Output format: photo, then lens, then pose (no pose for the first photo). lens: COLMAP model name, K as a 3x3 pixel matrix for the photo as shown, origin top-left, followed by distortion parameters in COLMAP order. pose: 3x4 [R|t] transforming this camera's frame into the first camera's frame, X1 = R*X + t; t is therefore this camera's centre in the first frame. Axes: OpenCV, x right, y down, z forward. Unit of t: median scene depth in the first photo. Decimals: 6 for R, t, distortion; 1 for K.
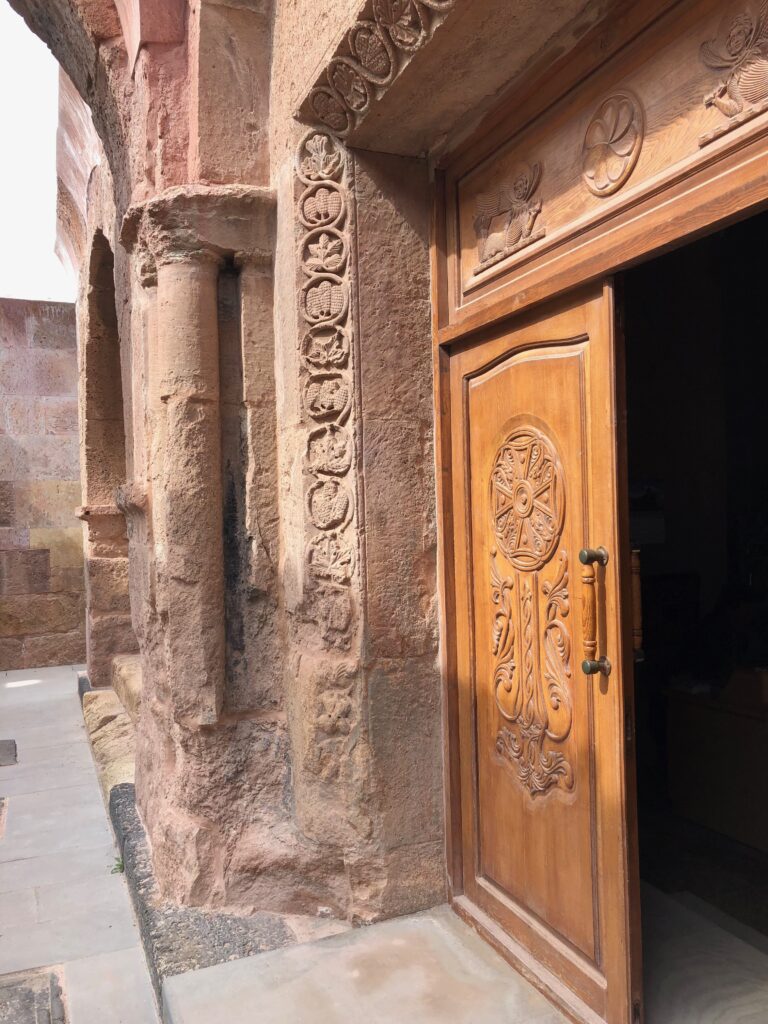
lens RADIAL K [[846.2, 0, 384.0], [0, 846.2, 512.0], [0, 0, 1]] dist [0.077441, -0.156194]
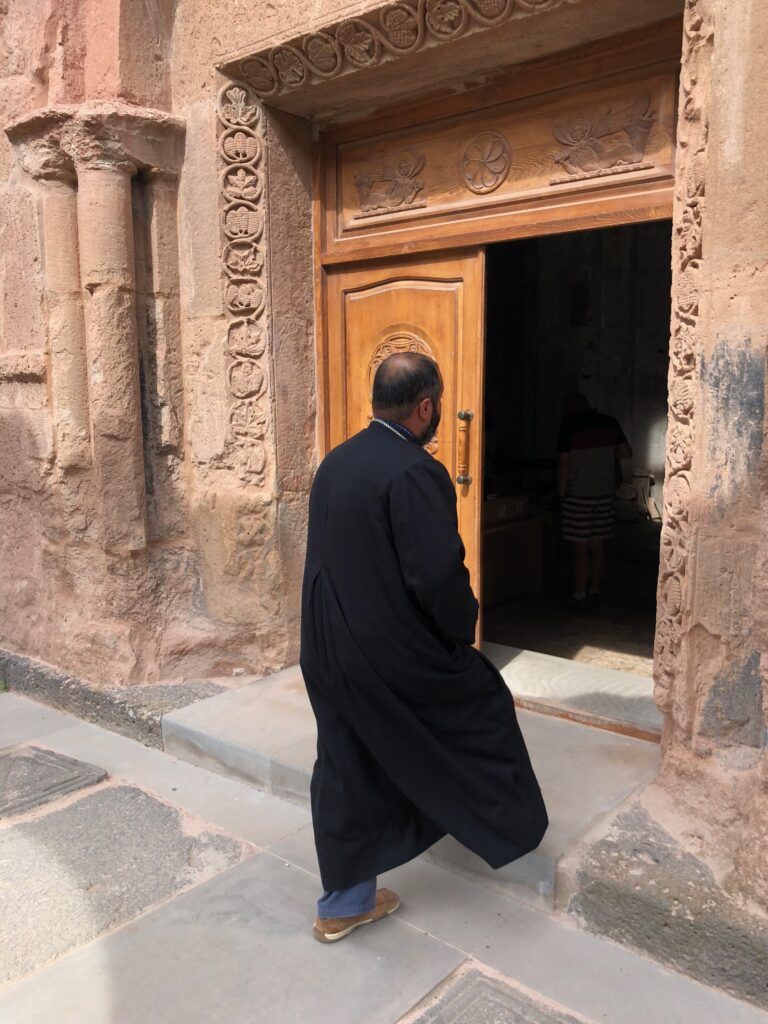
lens RADIAL K [[848.4, 0, 399.1], [0, 848.4, 525.3], [0, 0, 1]] dist [0.012580, -0.006302]
pose [[0.875398, -0.048616, 0.480953, -0.510400], [-0.022288, 0.989813, 0.140621, 0.025689], [-0.482889, -0.133819, 0.865396, -0.316152]]
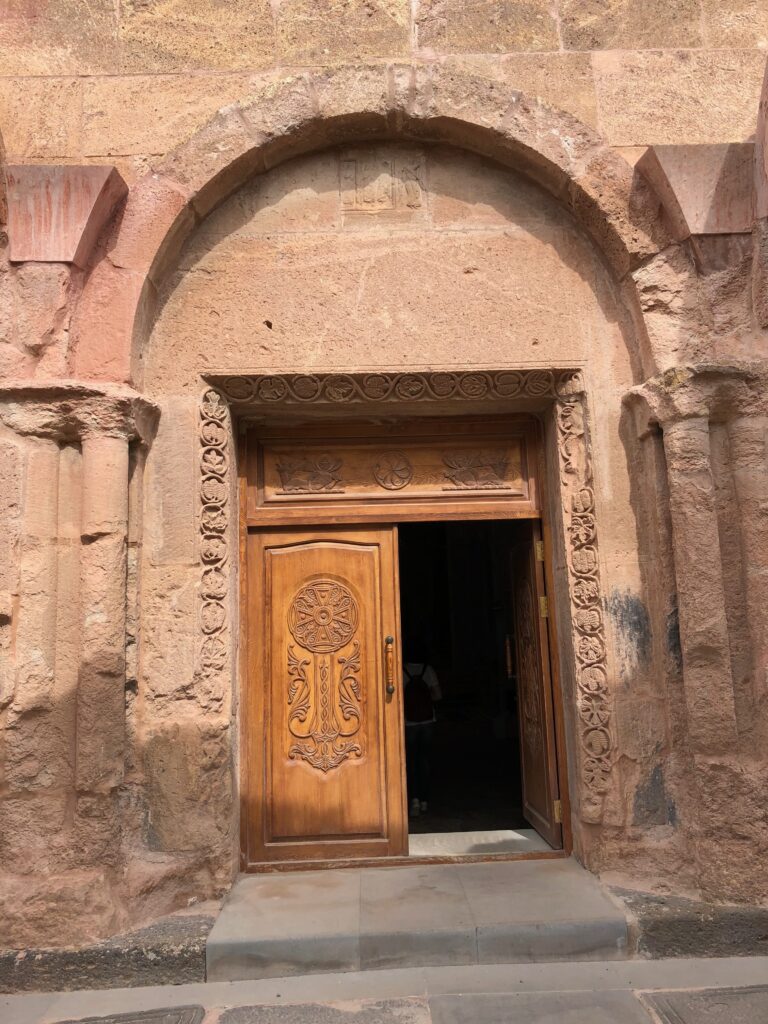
lens RADIAL K [[844.7, 0, 387.1], [0, 844.7, 487.1], [0, 0, 1]] dist [0.007427, -0.013519]
pose [[0.343321, 0.173299, 0.923092, -1.434983], [0.020367, 0.981225, -0.191788, 0.060487], [-0.938997, 0.084645, 0.333346, 0.151793]]
